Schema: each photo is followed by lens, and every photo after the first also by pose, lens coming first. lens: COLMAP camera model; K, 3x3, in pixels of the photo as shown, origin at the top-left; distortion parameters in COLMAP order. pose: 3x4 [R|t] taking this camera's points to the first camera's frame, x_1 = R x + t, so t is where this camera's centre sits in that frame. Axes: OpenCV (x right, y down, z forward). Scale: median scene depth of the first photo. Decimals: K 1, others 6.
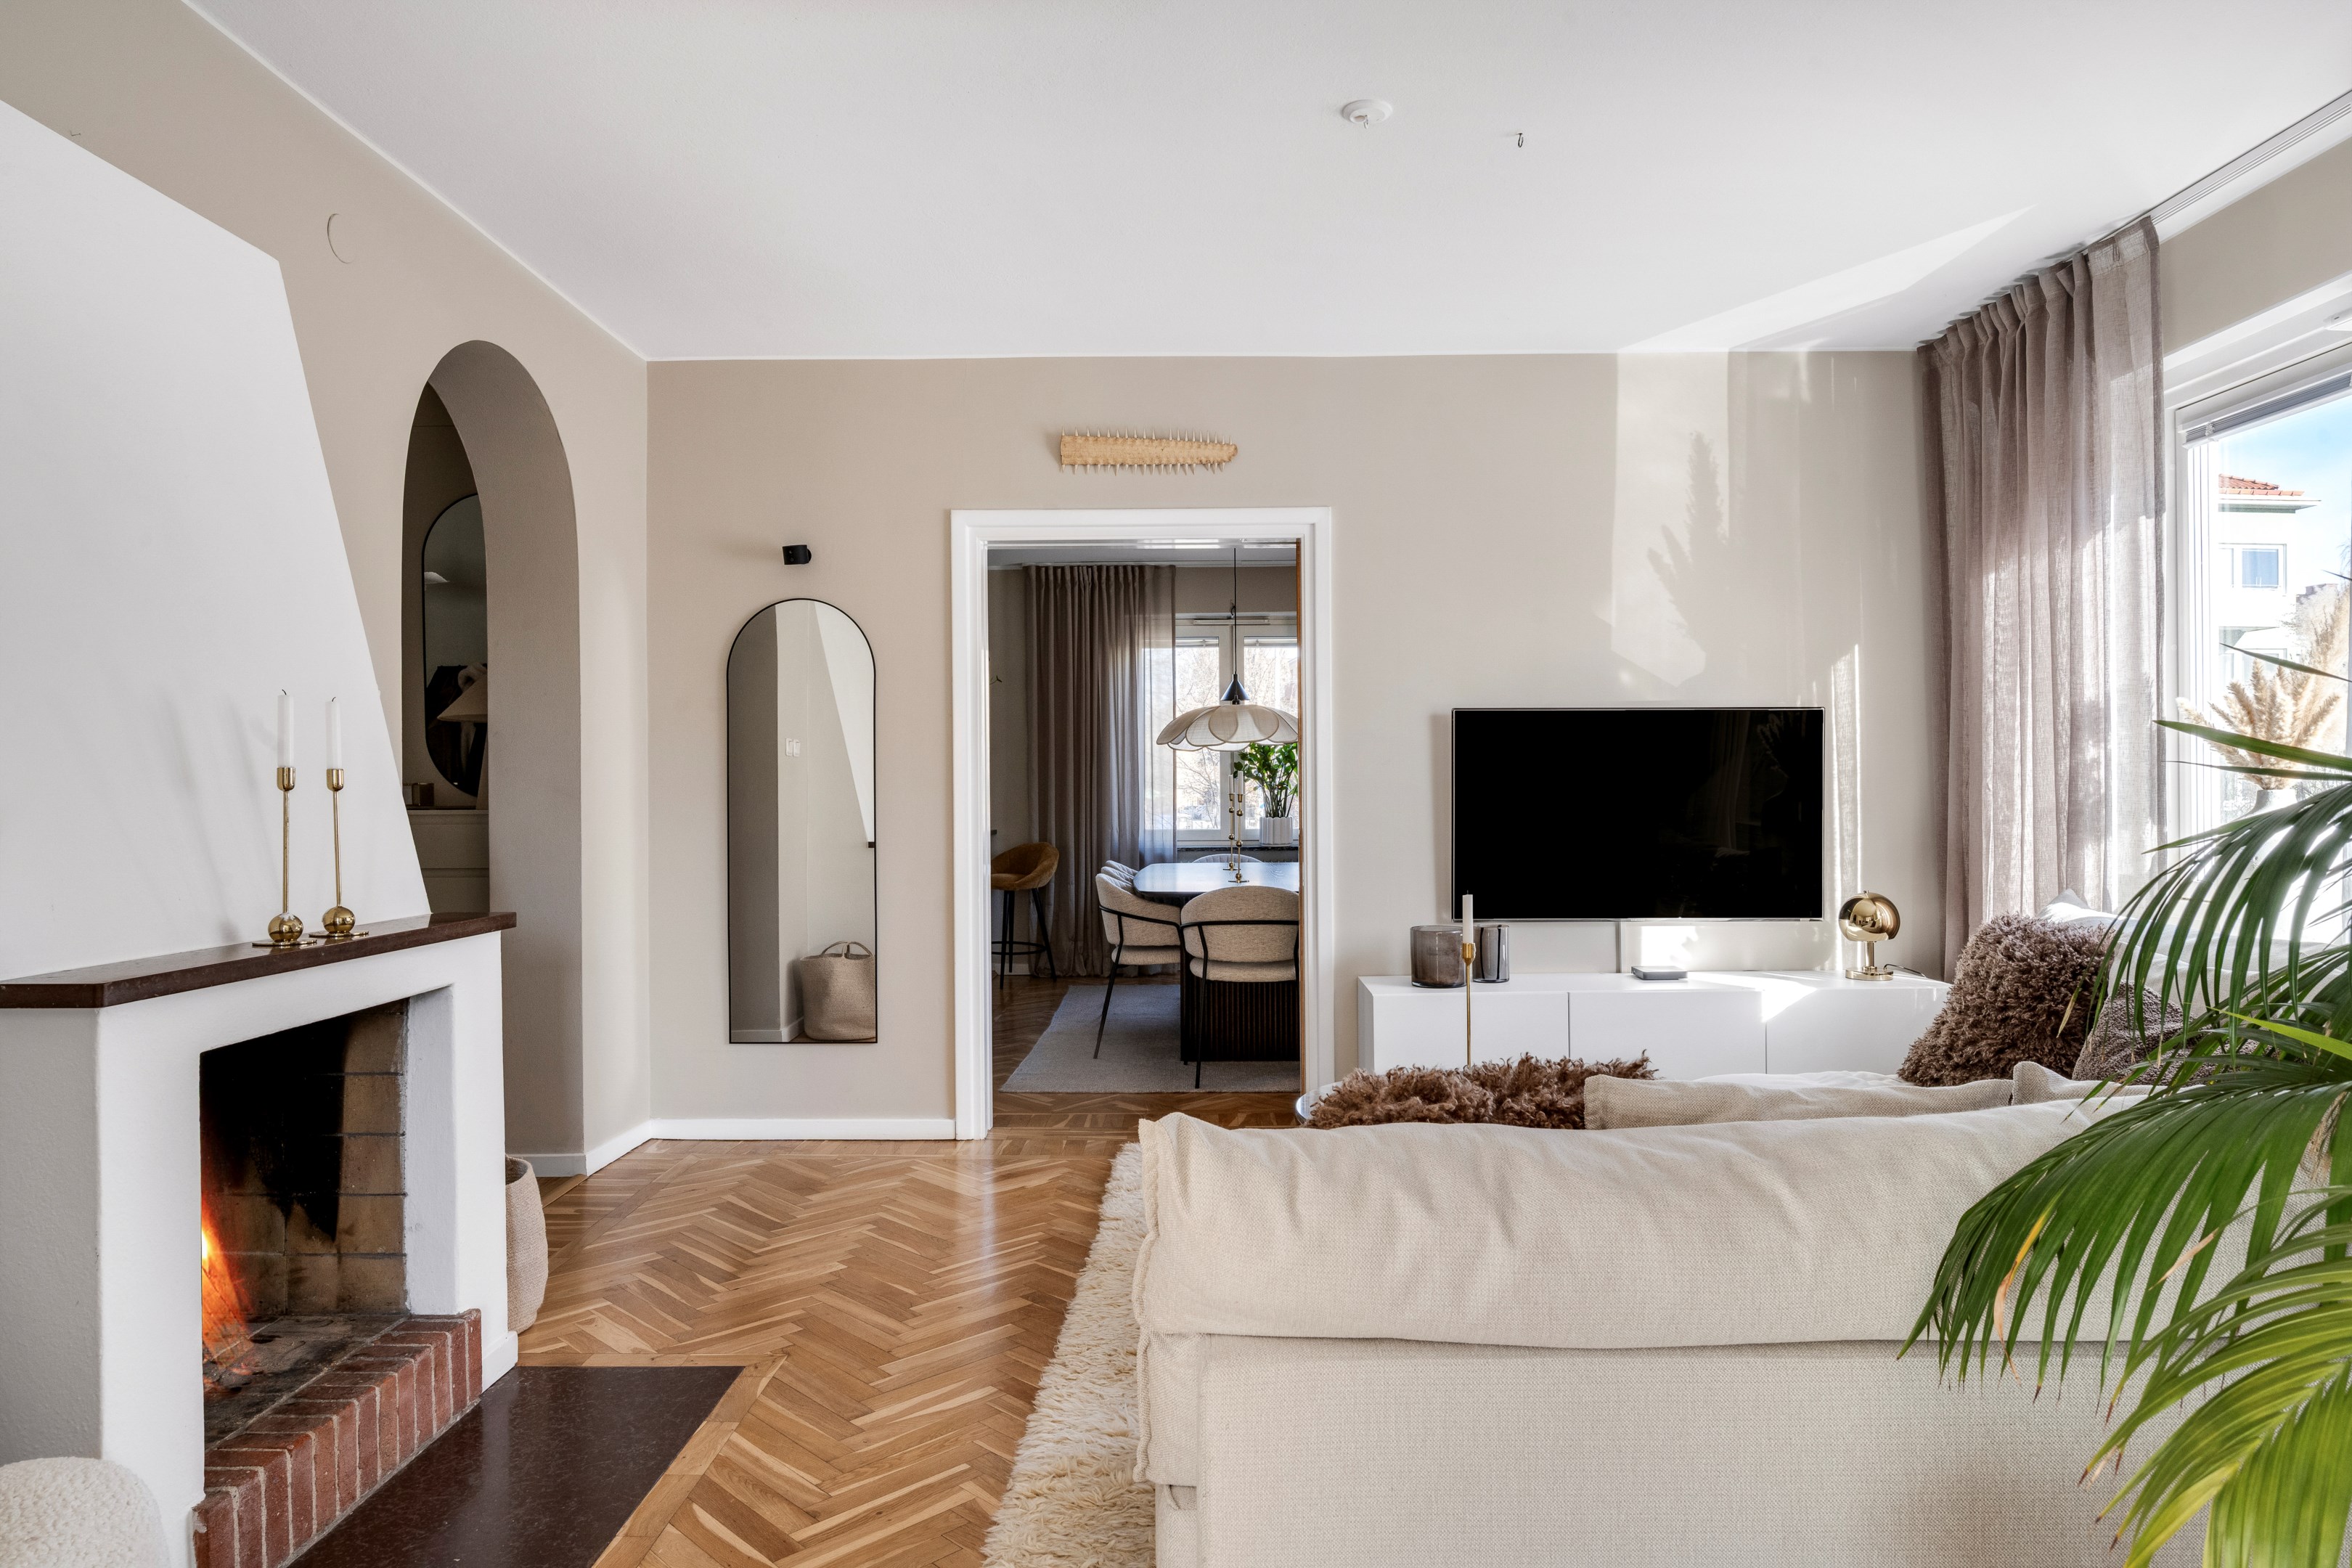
lens RADIAL K [[1508.7, 0, 1175.8], [0, 1508.7, 798.0], [0, 0, 1]] dist [-0.002923, -0.002209]
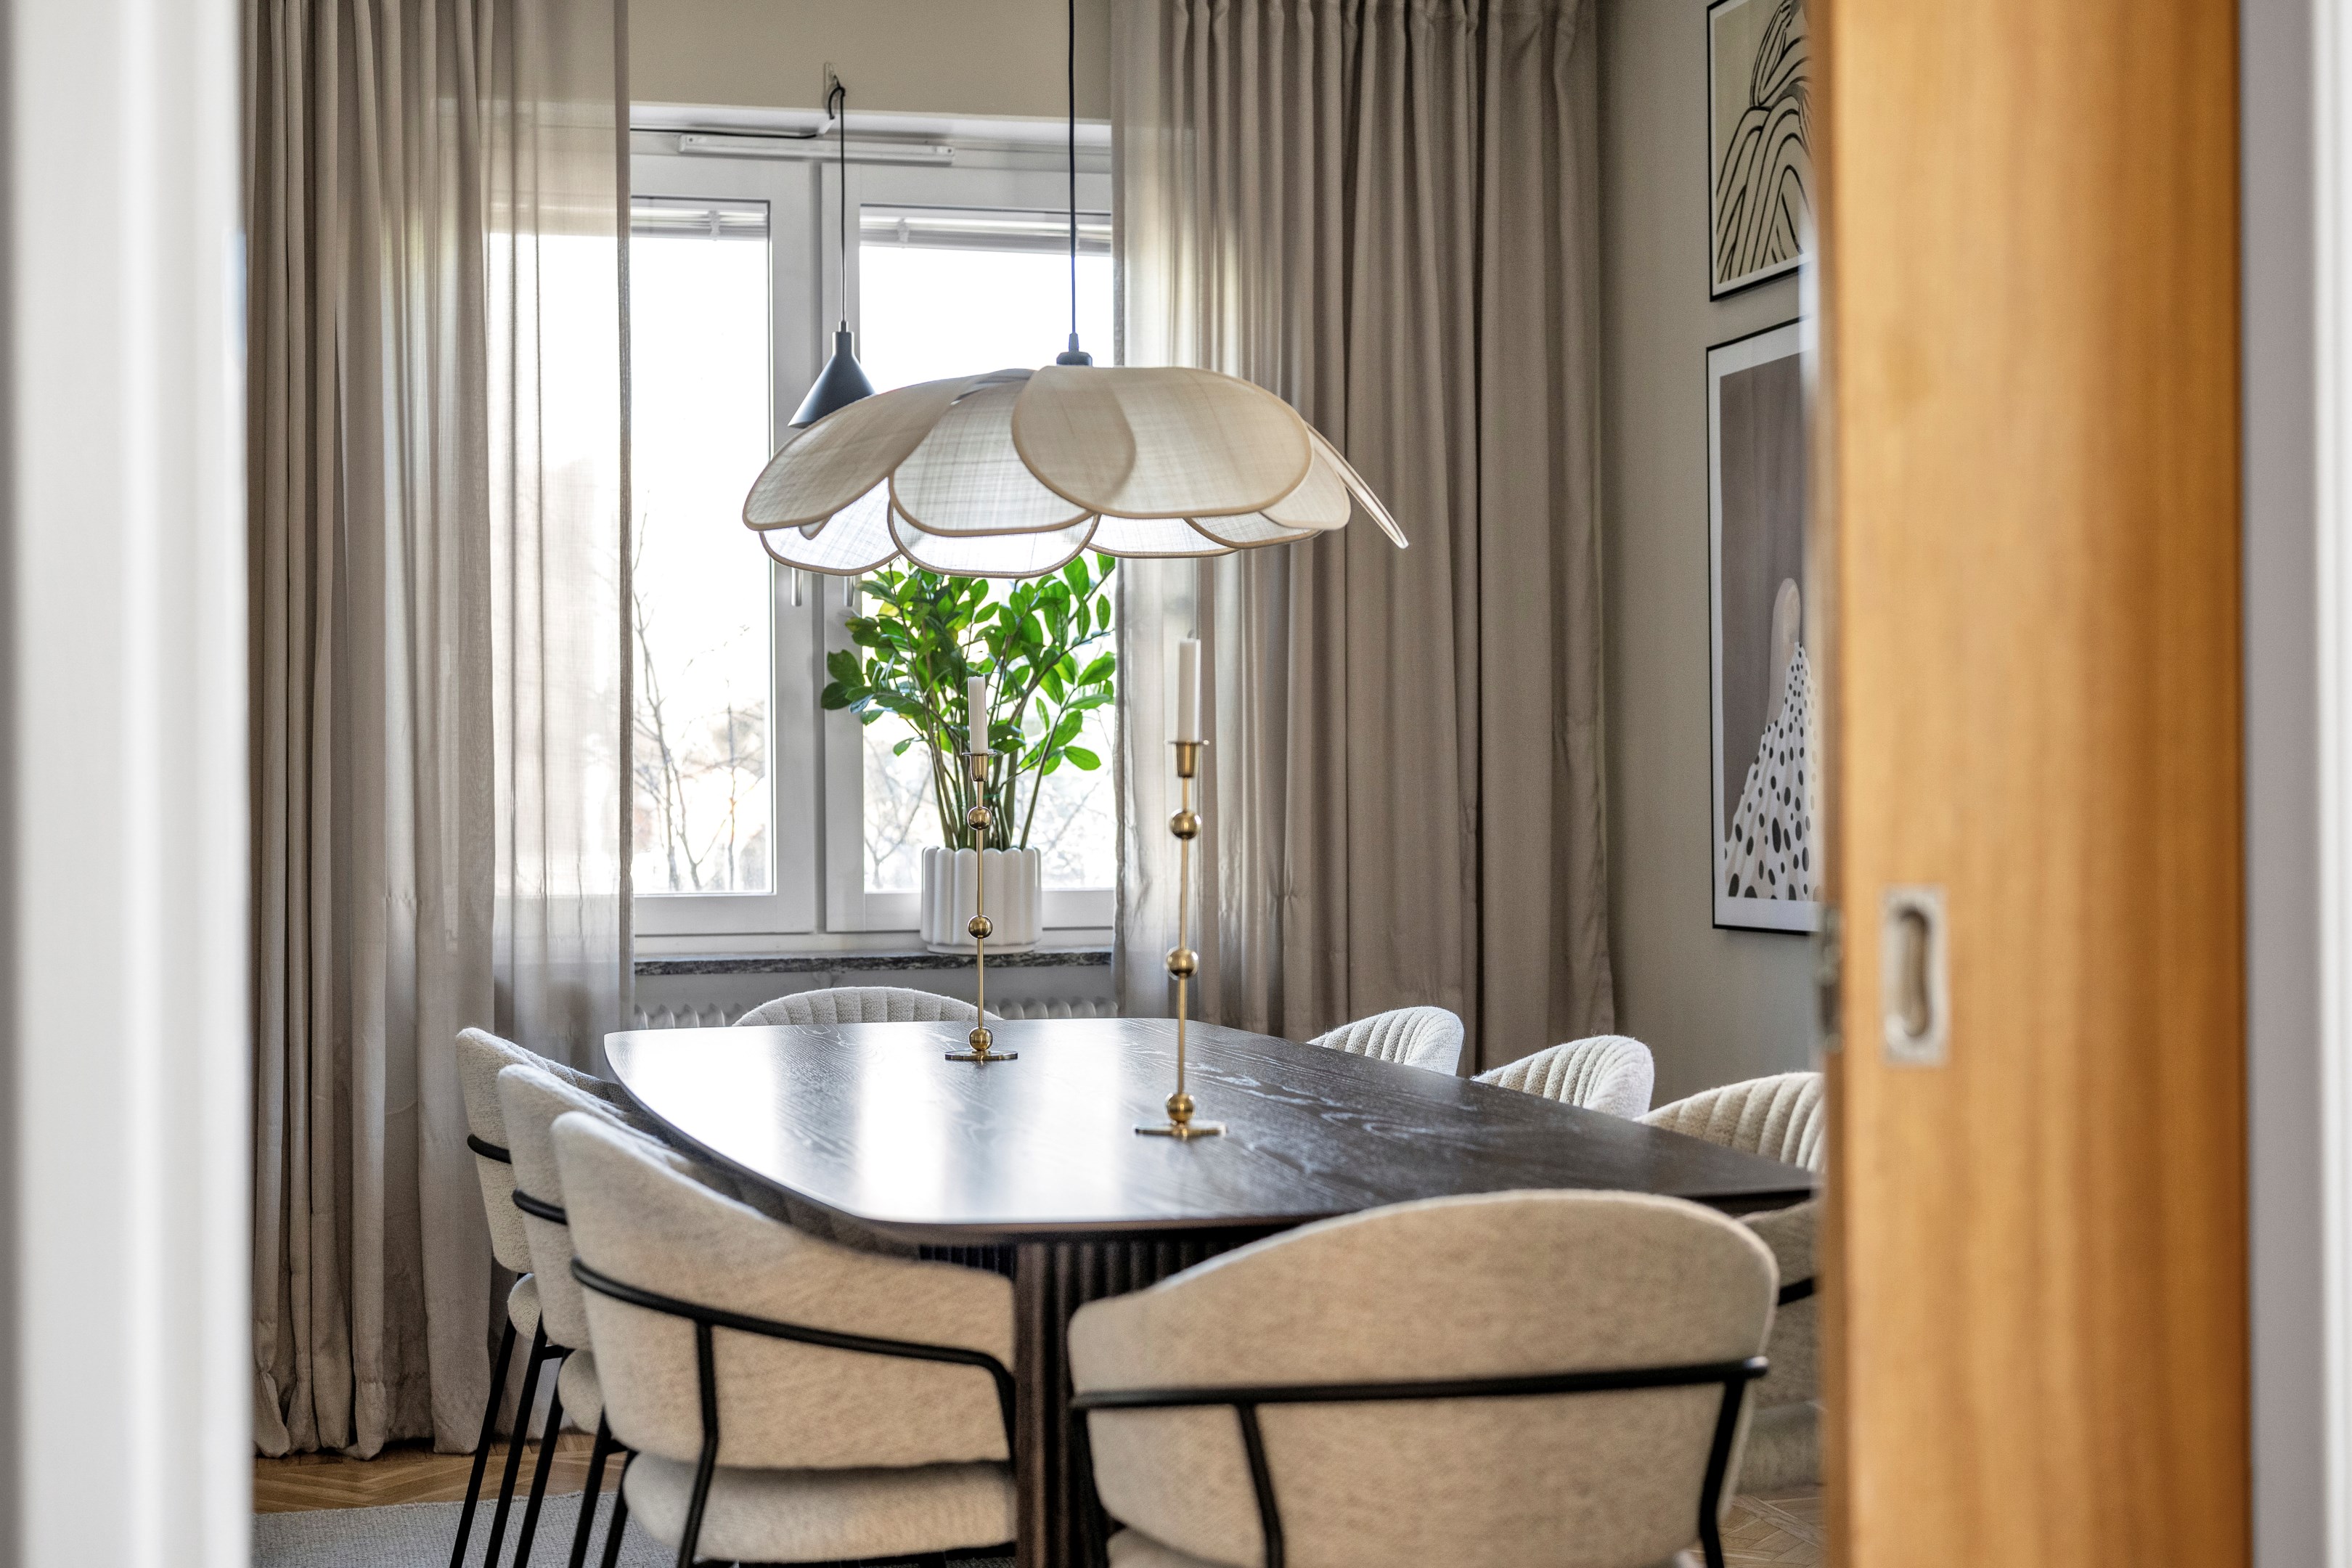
lens RADIAL K [[3478.8, 0, 1176.0], [0, 3478.8, 784.0], [0, 0, 1]] dist [-0.016586, -0.010625]
pose [[0.965855, 0.004244, 0.259047, -0.066200], [-0.001797, 0.999952, -0.009683, 0.006926], [-0.259076, 0.008887, 0.965816, 0.364657]]
